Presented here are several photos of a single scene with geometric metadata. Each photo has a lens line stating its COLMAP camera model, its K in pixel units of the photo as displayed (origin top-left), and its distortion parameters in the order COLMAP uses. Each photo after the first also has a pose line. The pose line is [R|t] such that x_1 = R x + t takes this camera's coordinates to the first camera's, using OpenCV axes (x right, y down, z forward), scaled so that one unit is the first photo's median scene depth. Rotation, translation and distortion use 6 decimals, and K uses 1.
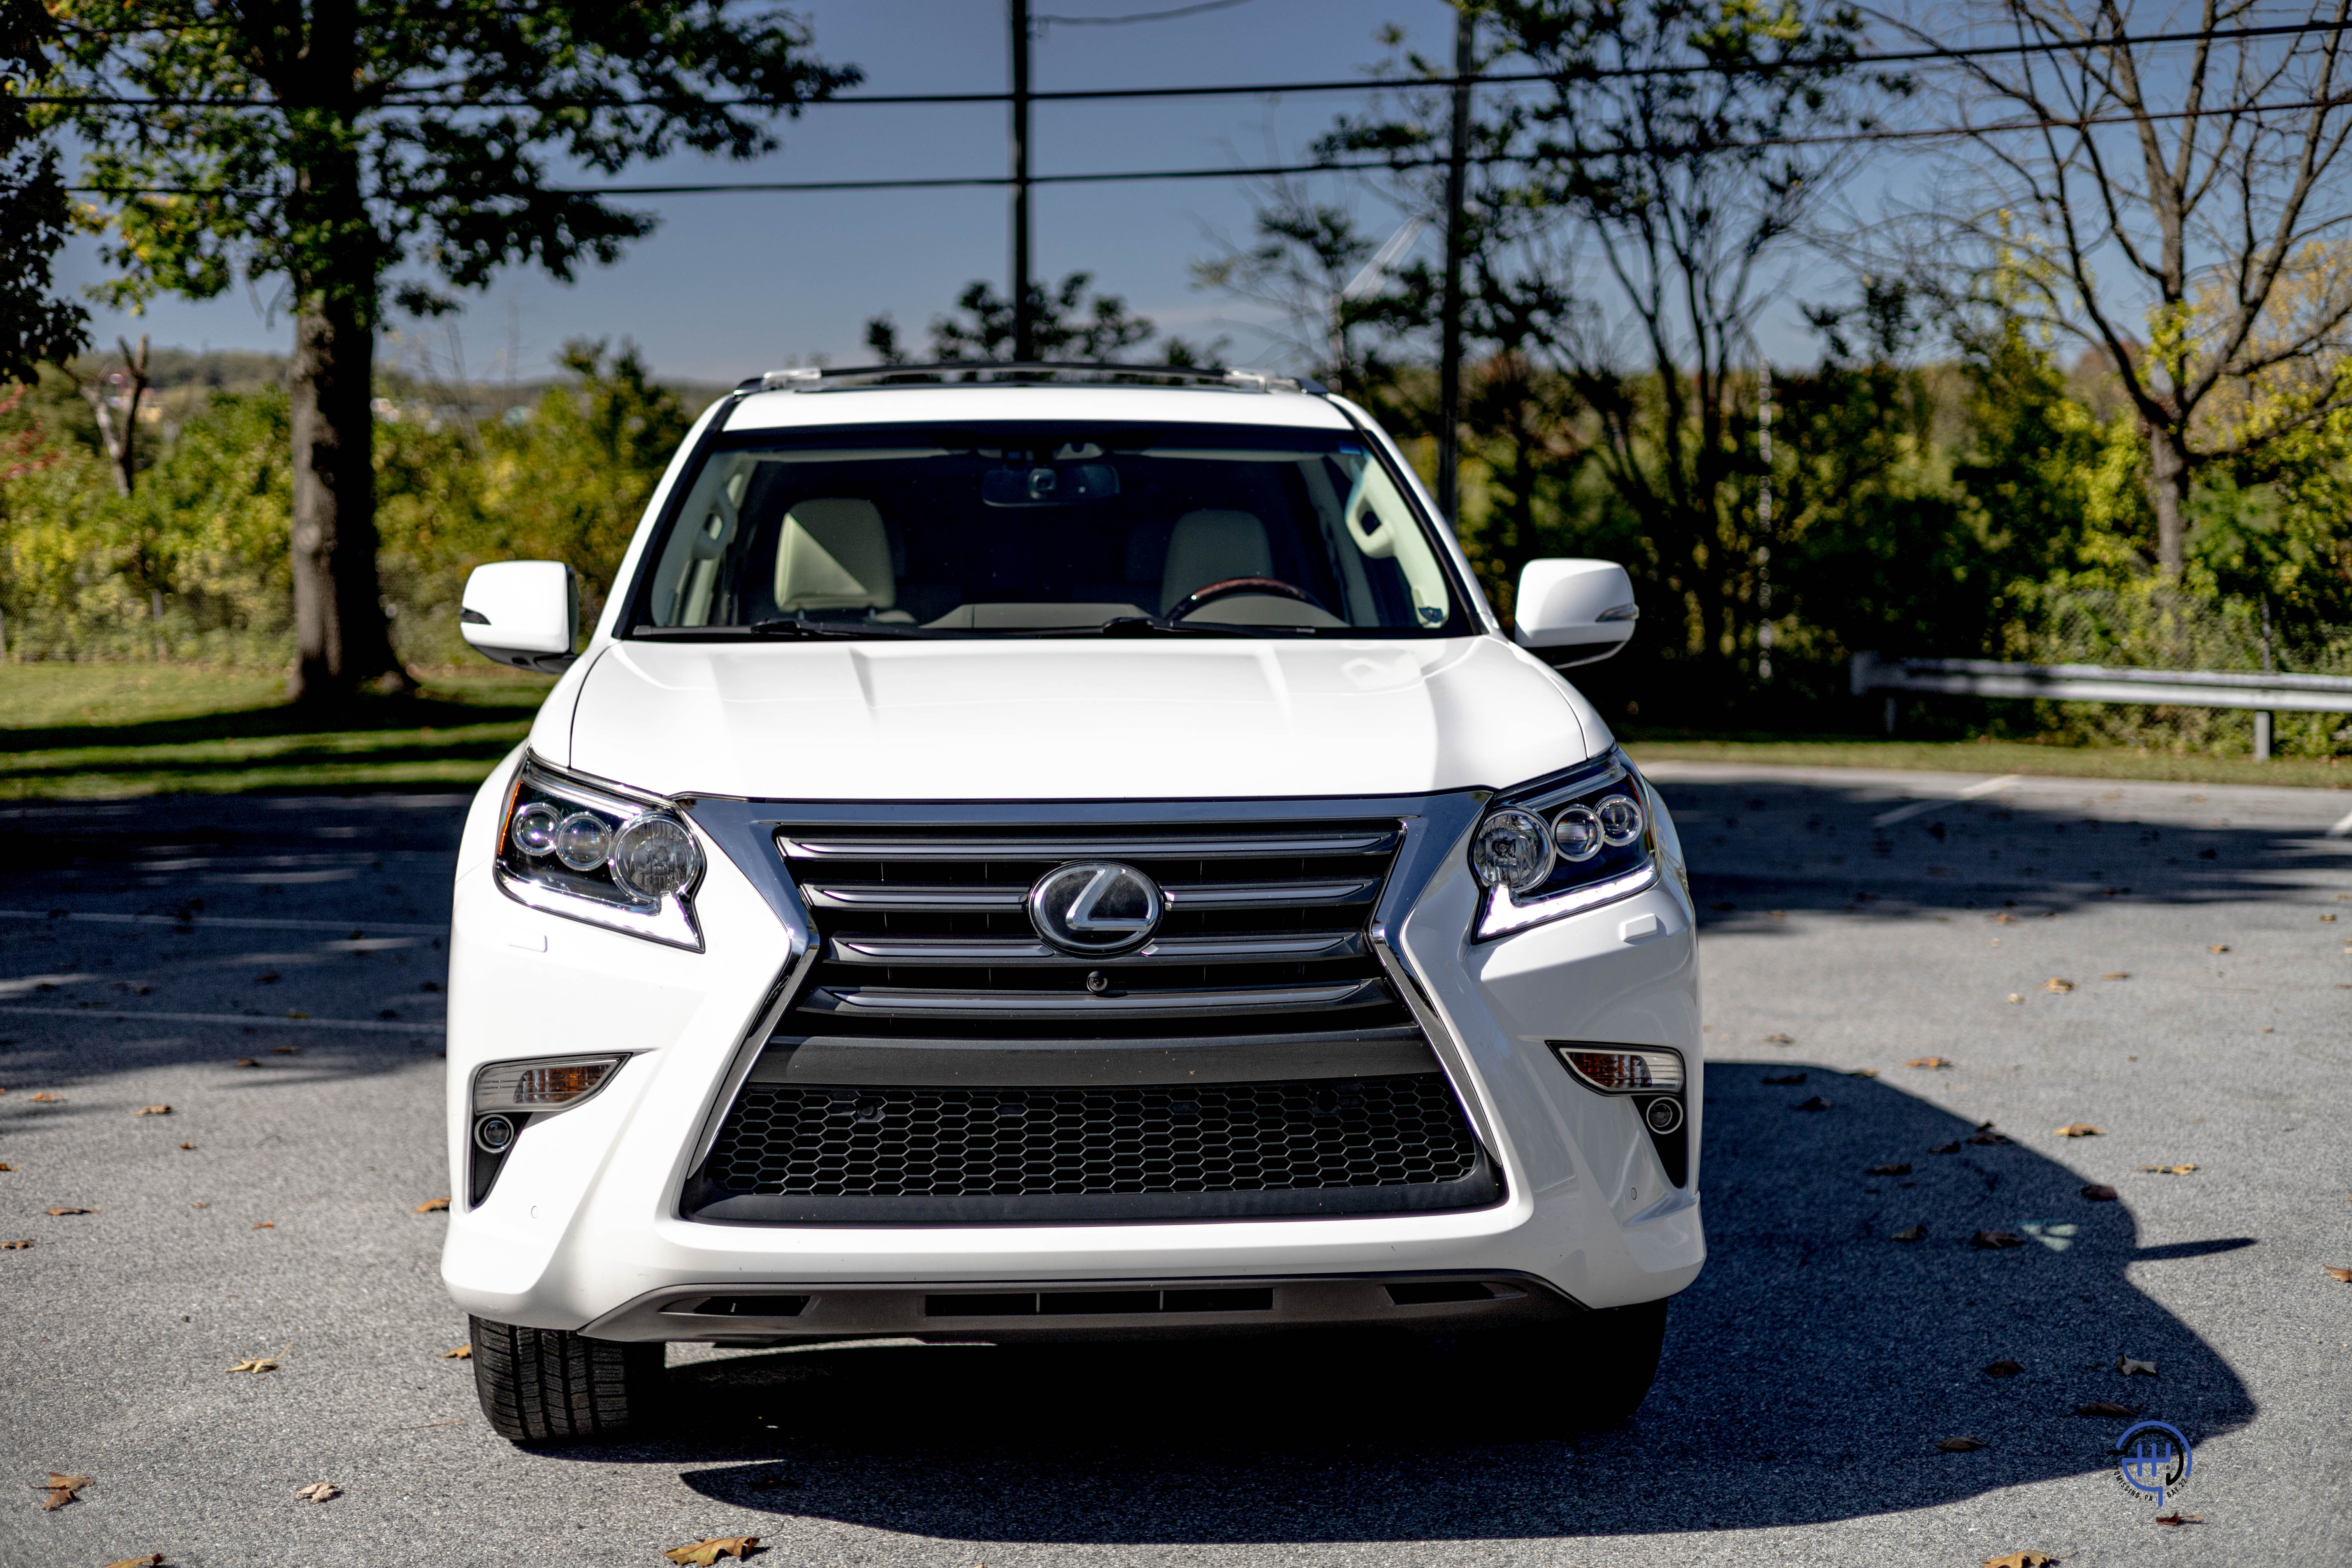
lens RADIAL K [[3368.1, 0, 1176.0], [0, 3368.1, 784.0], [0, 0, 1]] dist [0.003564, 0.074654]
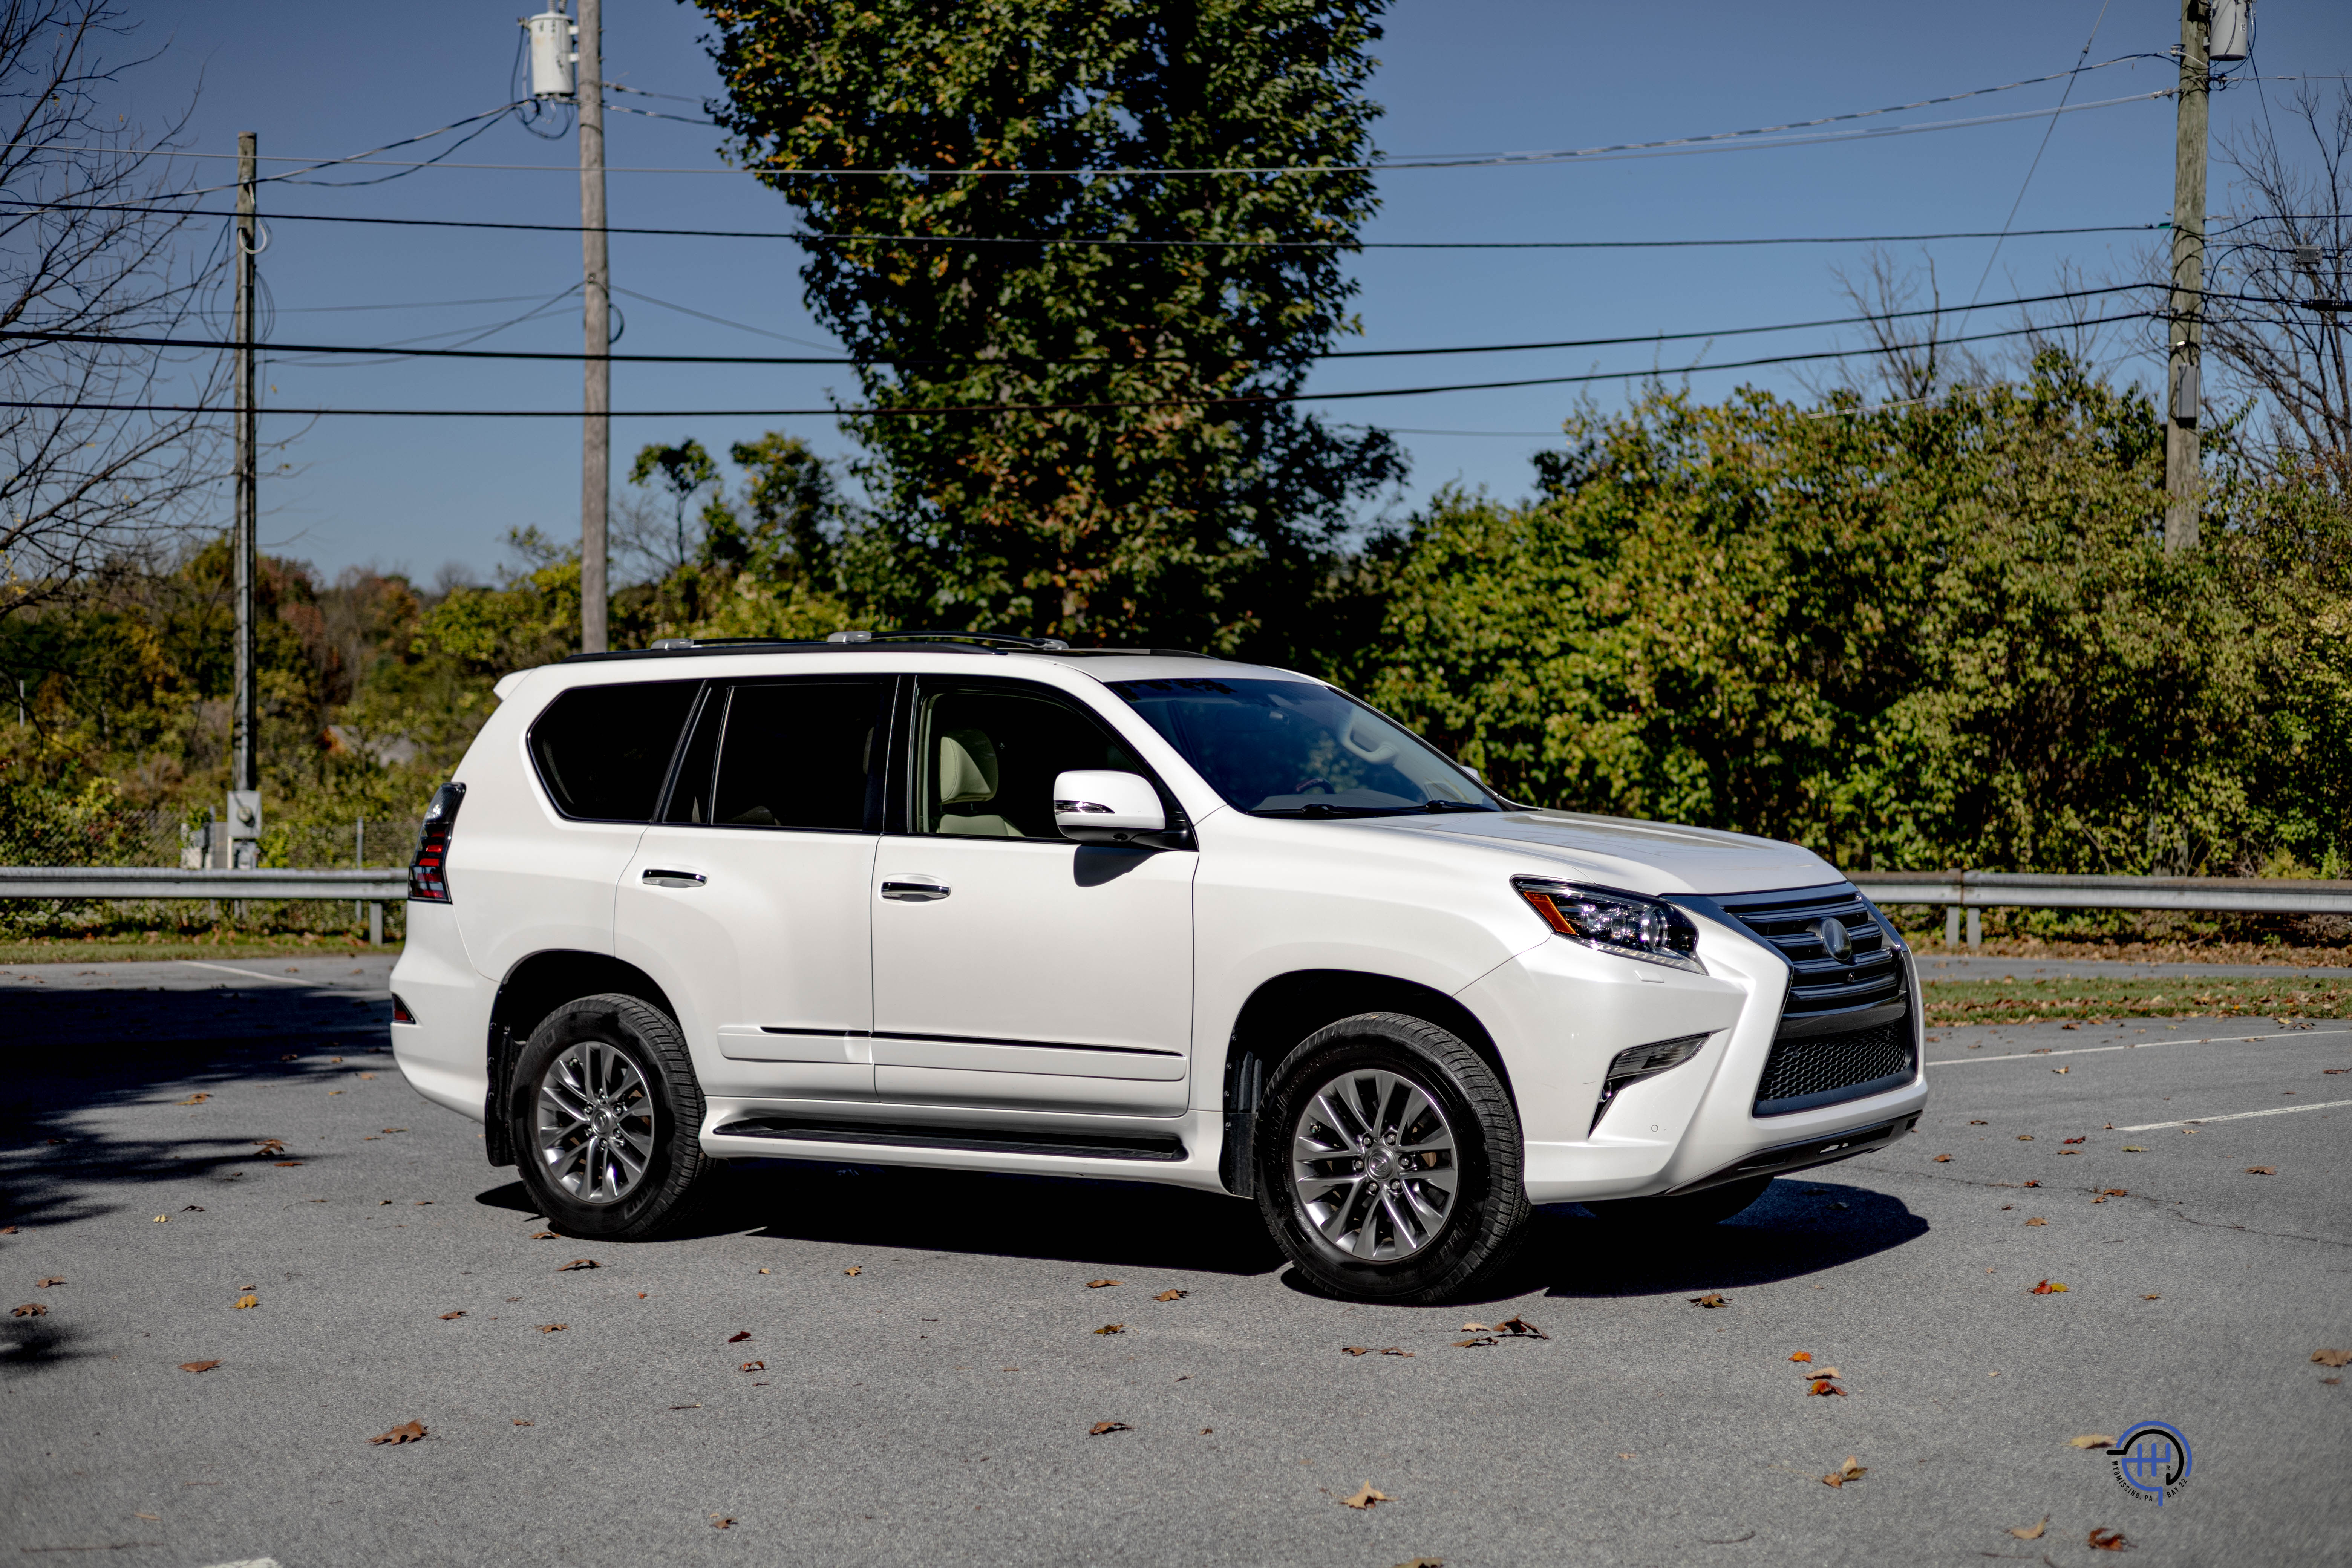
lens RADIAL K [[3256.0, 0, 1176.0], [0, 3256.0, 784.0], [0, 0, 1]] dist [0.011805, 0.033579]
pose [[0.622892, -0.007187, 0.782274, -1.650271], [0.060830, 0.997375, -0.039274, -0.002997], [-0.779939, 0.072049, 0.621695, 0.106232]]
